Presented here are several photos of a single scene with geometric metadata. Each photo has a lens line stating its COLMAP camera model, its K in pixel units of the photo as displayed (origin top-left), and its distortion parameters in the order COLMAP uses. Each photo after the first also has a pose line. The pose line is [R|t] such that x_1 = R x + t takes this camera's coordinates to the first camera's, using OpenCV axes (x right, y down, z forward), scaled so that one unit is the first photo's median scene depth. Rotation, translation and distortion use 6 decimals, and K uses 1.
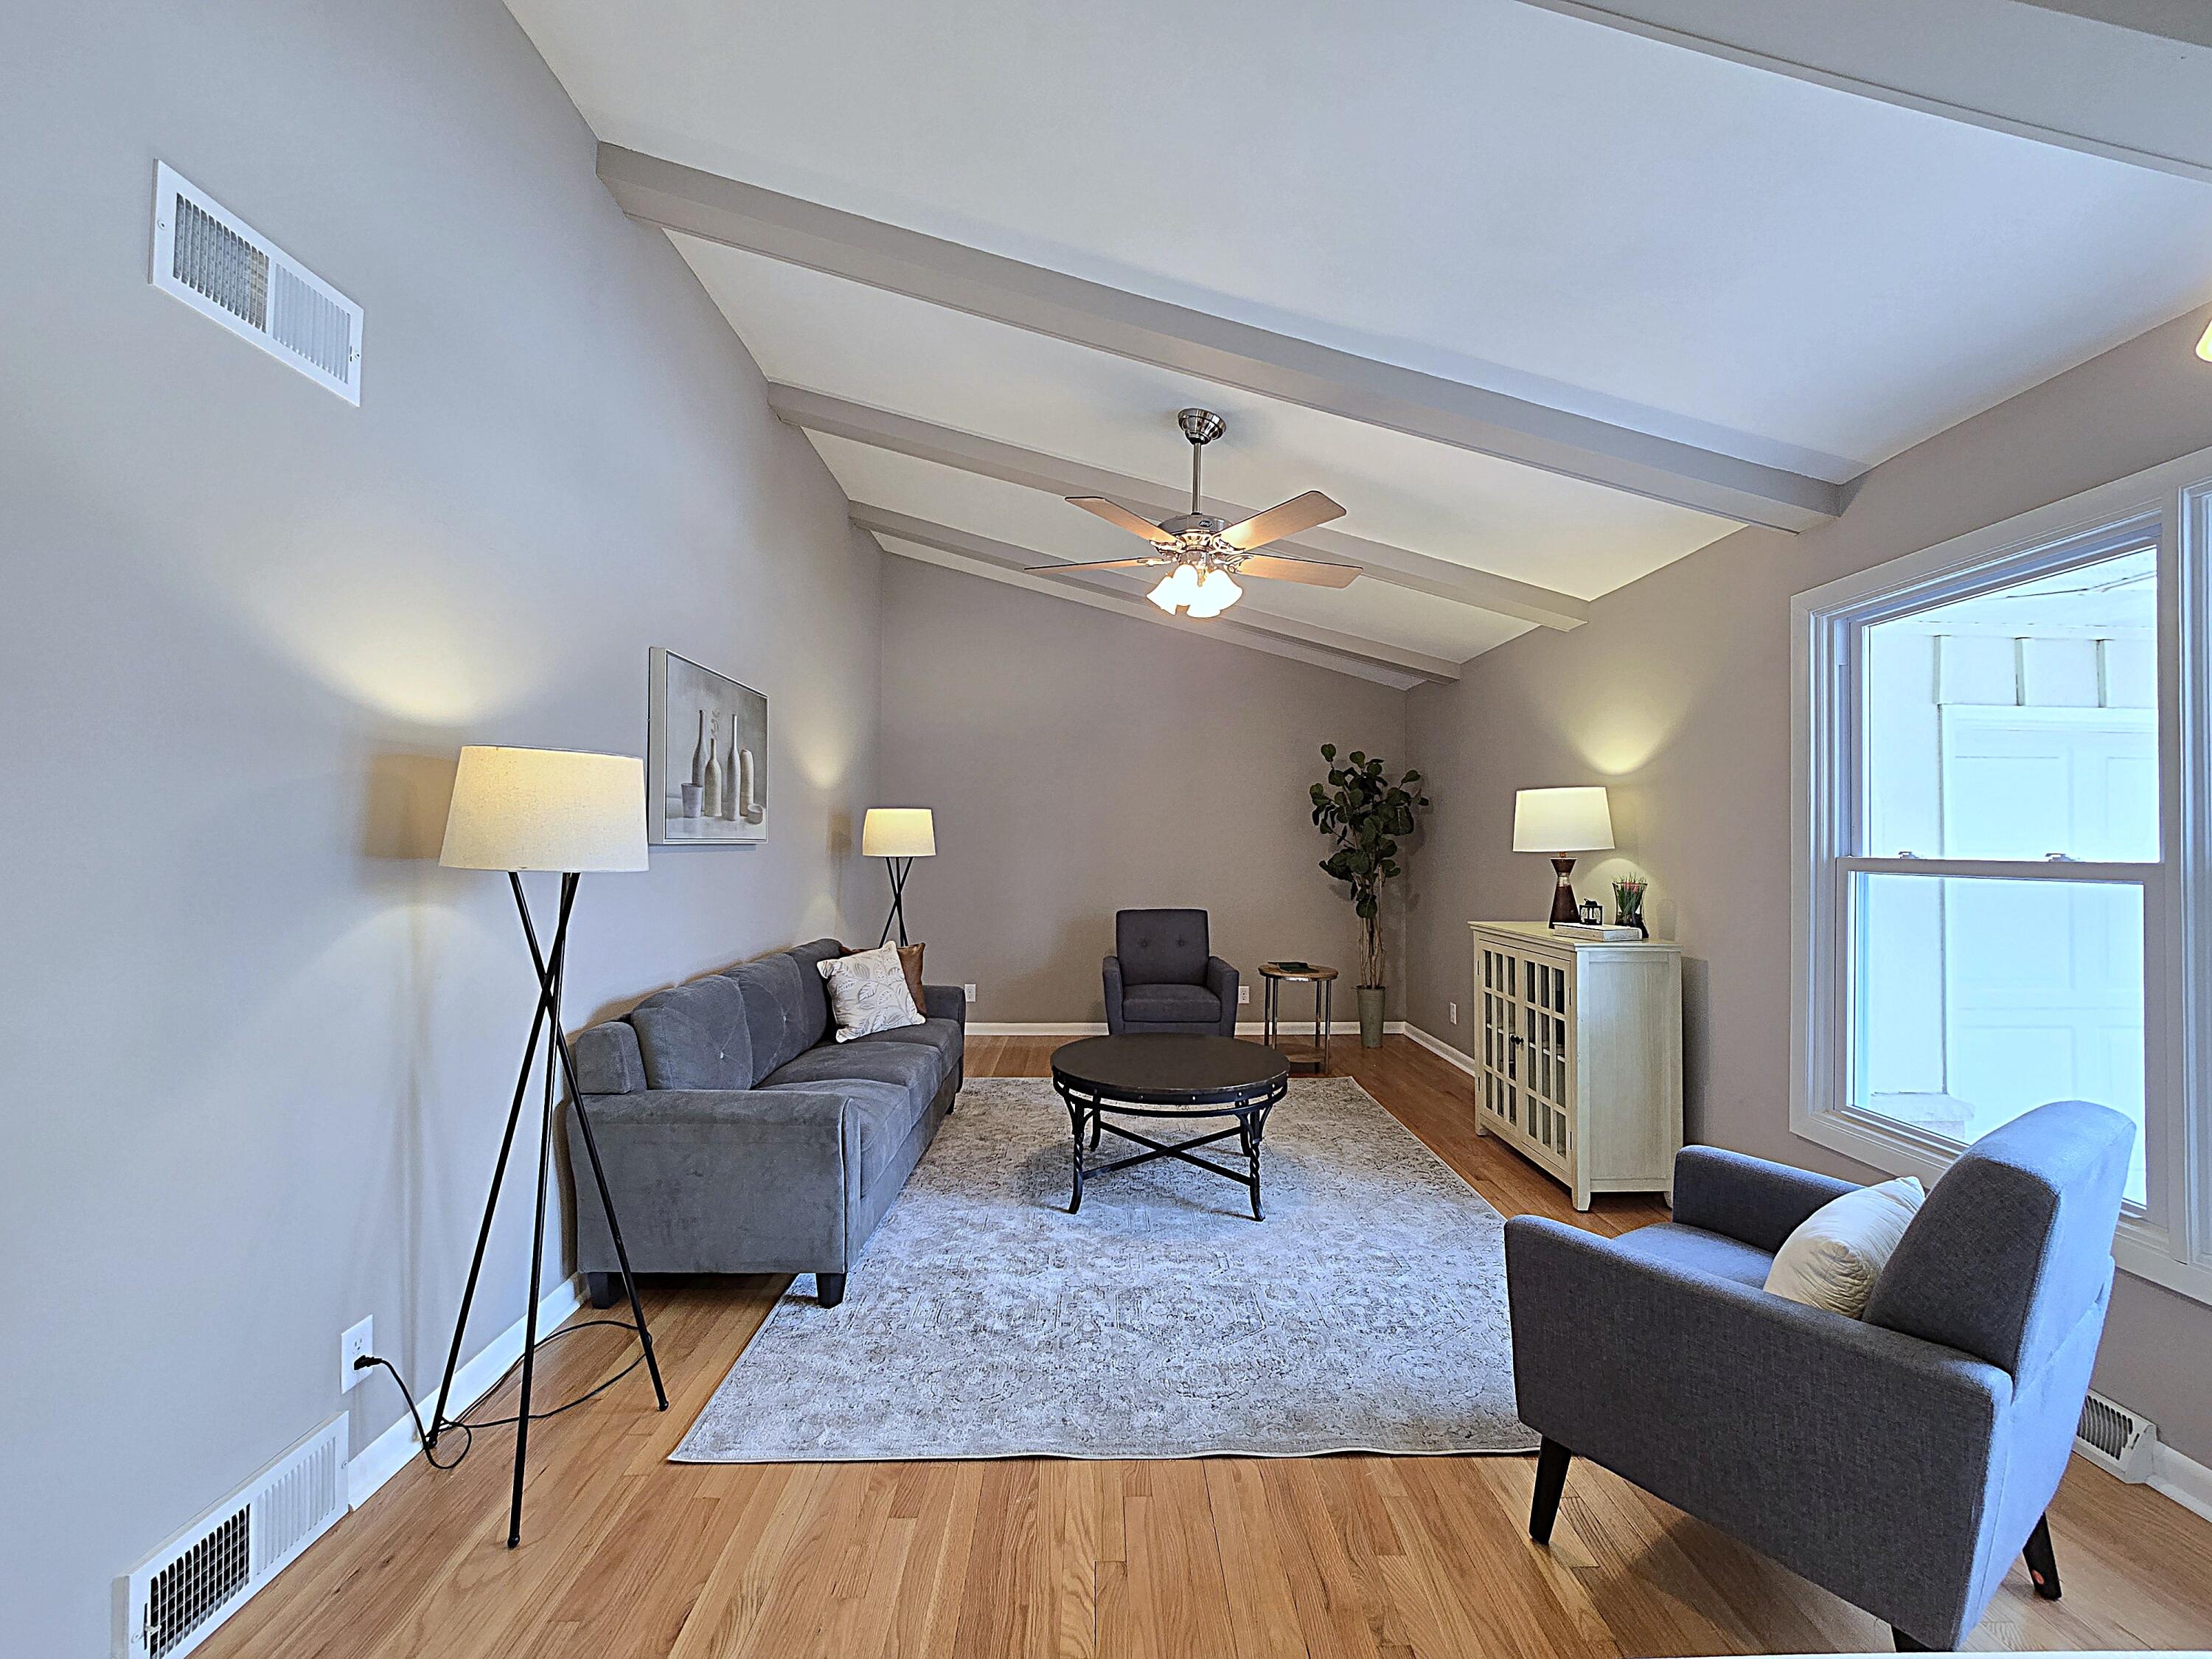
lens RADIAL K [[906.4, 0, 1108.7], [0, 906.4, 824.6], [0, 0, 1]] dist [-0.008581, -0.000517]
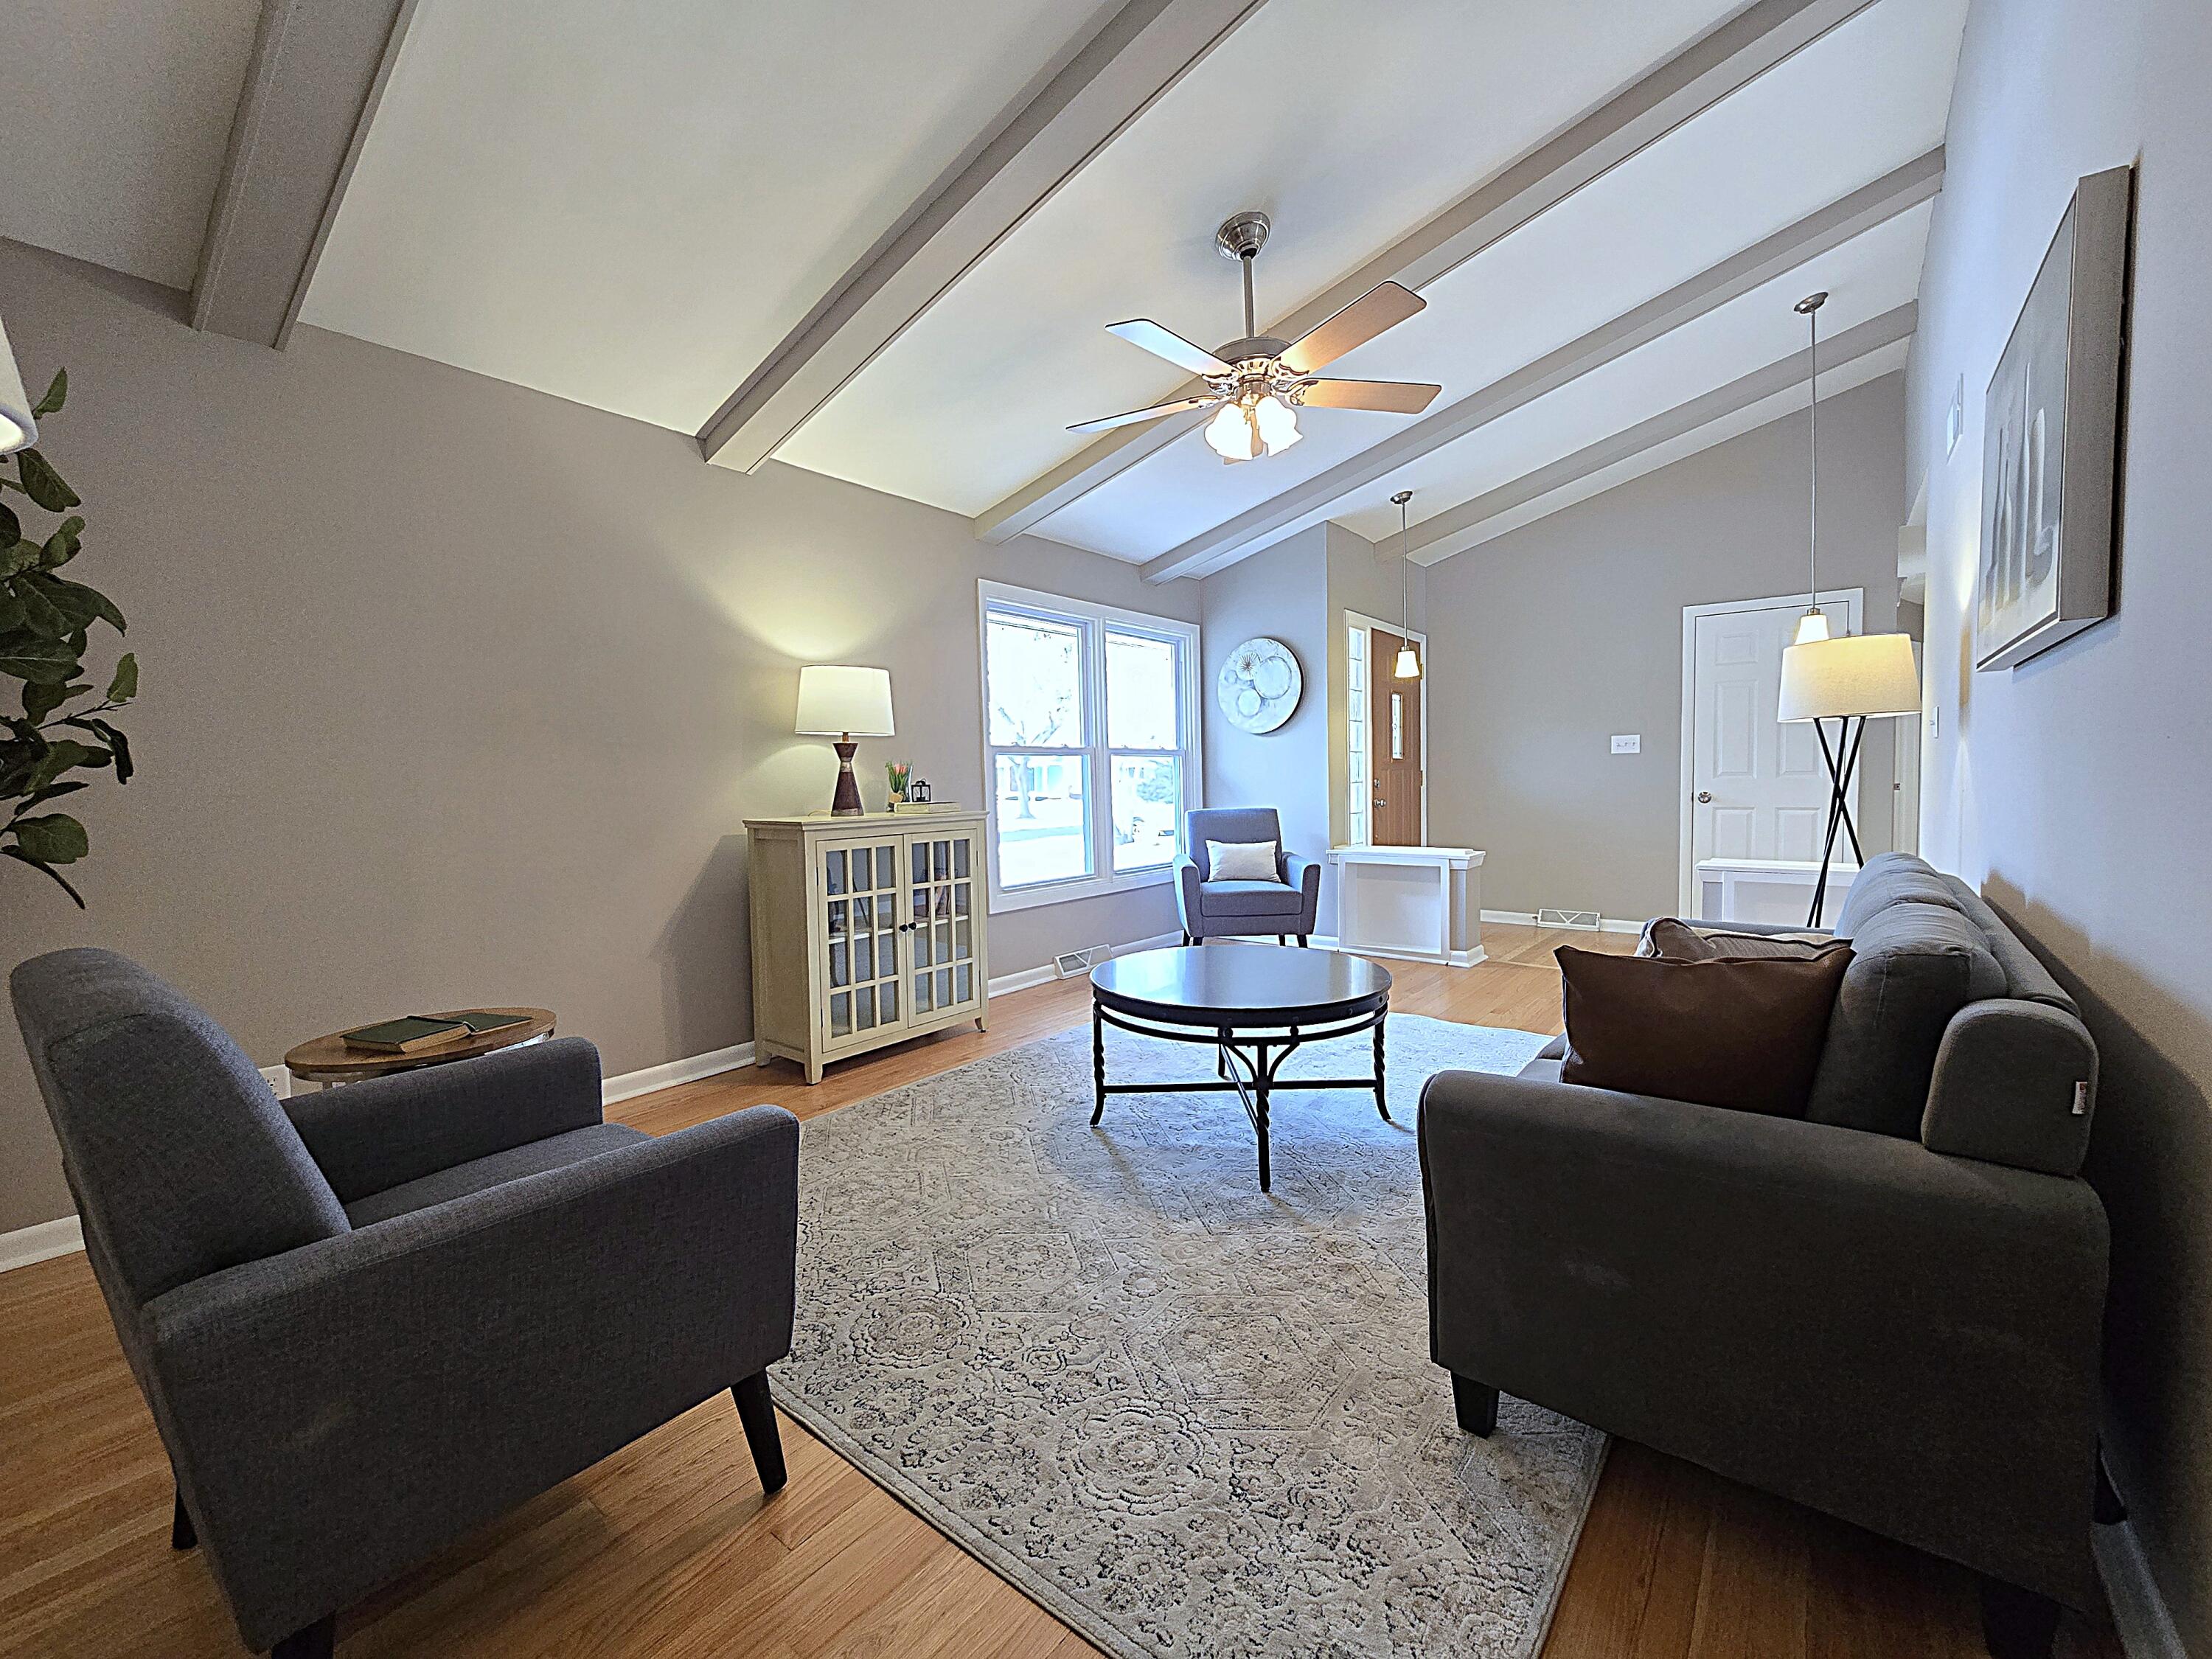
lens RADIAL K [[906.4, 0, 1103.3], [0, 906.4, 830.0], [0, 0, 1]] dist [-0.008581, -0.000517]
pose [[-0.767531, -0.034354, 0.640090, -0.365832], [-0.006754, 0.998941, 0.045515, 0.095848], [-0.640976, 0.030611, -0.766950, 1.772385]]
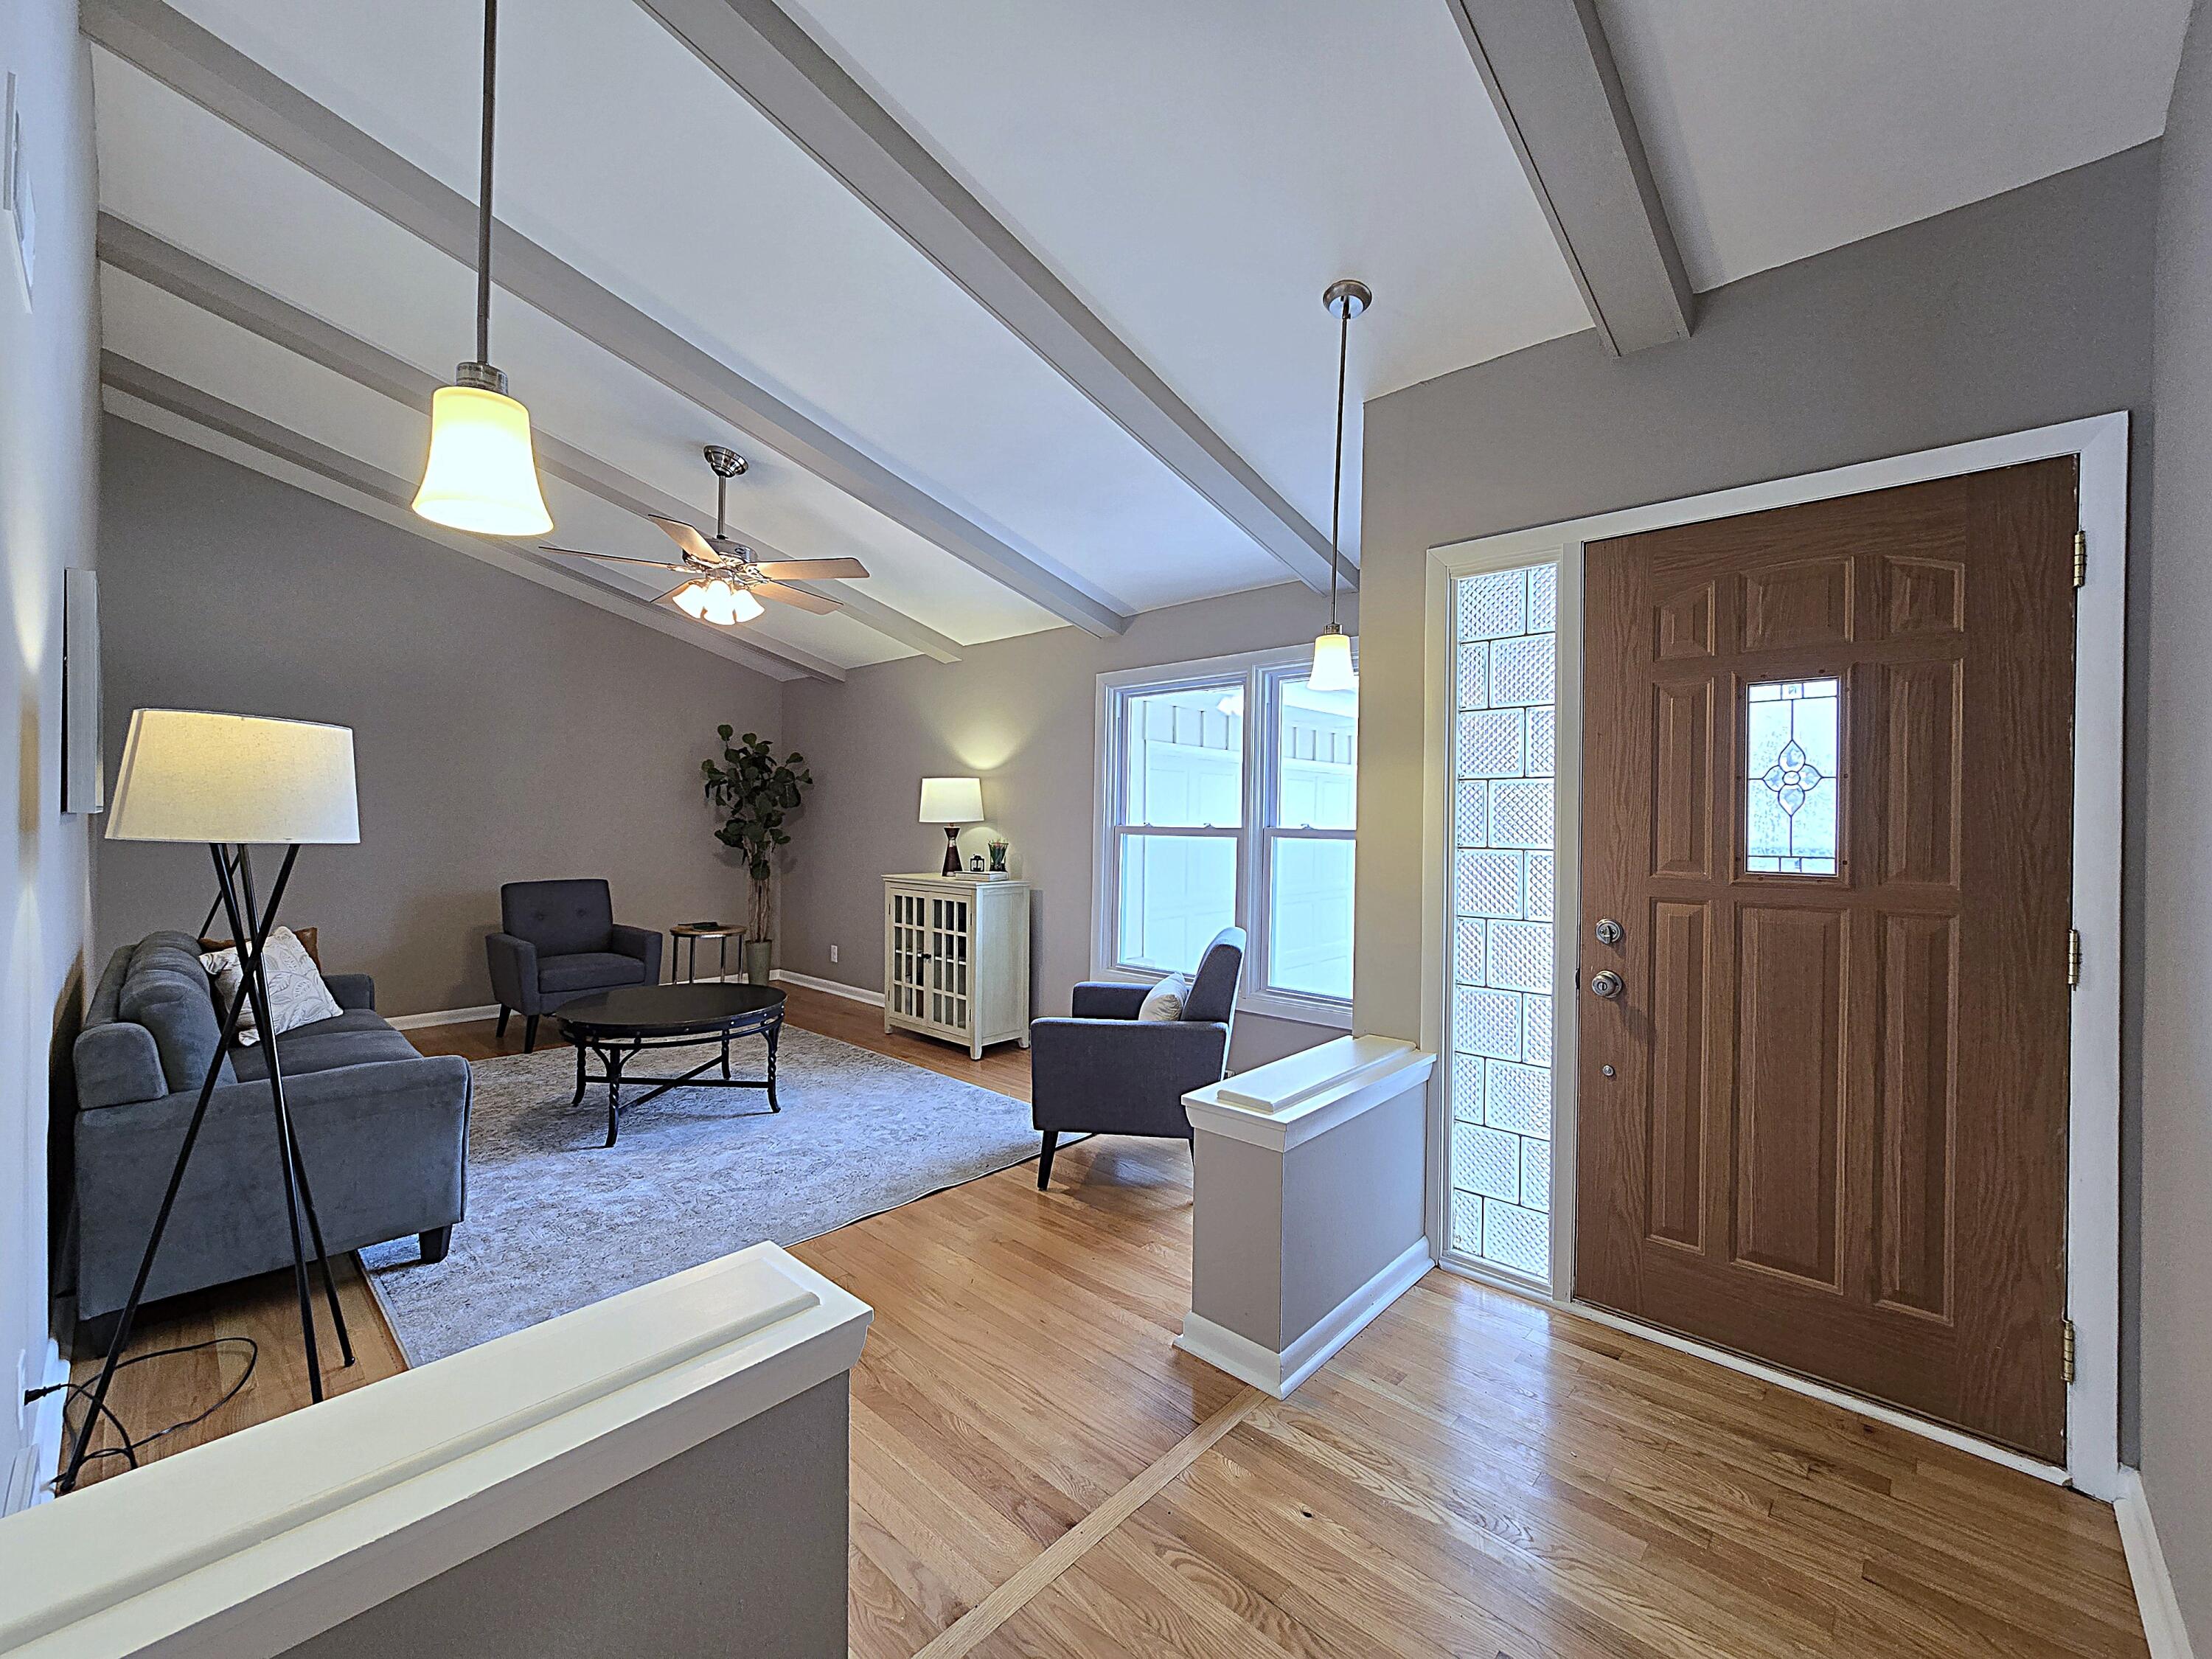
lens RADIAL K [[906.4, 0, 1128.9], [0, 906.4, 822.1], [0, 0, 1]] dist [-0.008581, -0.000517]
pose [[0.685249, 0.000470, 0.728309, -0.392875], [-0.022590, 0.999532, 0.020610, -0.007086], [-0.727959, -0.030576, 0.684939, -0.204578]]
